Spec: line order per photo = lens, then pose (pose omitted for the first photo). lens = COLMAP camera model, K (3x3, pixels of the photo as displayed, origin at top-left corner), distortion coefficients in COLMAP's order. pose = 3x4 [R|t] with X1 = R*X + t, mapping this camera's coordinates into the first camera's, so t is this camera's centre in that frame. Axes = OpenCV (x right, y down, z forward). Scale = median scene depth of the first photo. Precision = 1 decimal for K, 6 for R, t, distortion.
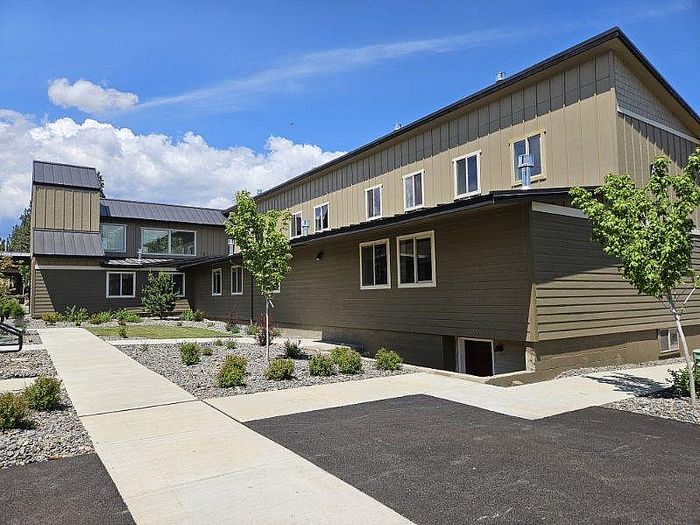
lens RADIAL K [[471.7, 0, 349.3], [0, 471.7, 261.9], [0, 0, 1]] dist [0.046766, -0.021207]
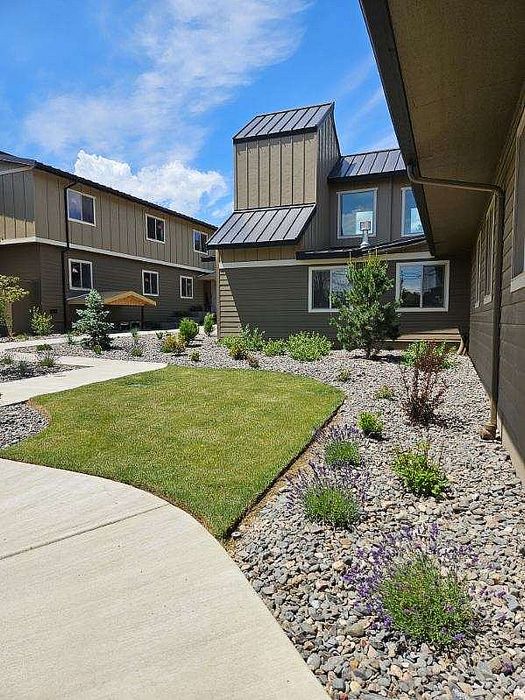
lens RADIAL K [[471.7, 0, 261.5], [0, 471.7, 349.1], [0, 0, 1]] dist [0.046766, -0.021207]
pose [[0.561895, 0.074816, -0.823818, -0.057022], [0.058434, 0.989824, 0.129747, 0.038986], [0.825142, -0.121043, 0.551805, 0.594879]]
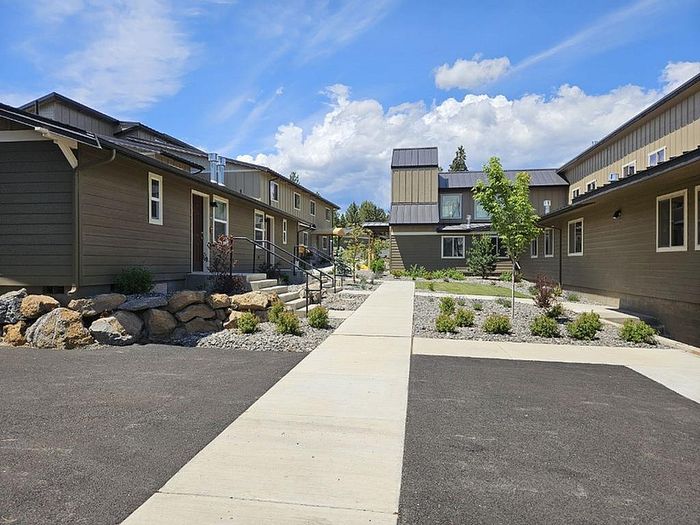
lens RADIAL K [[471.7, 0, 348.4], [0, 471.7, 267.6], [0, 0, 1]] dist [0.046766, -0.021207]
pose [[0.730221, 0.026884, -0.682682, 0.112569], [0.034330, 0.996519, 0.075963, 0.000880], [0.682348, -0.078906, 0.726756, -0.004678]]
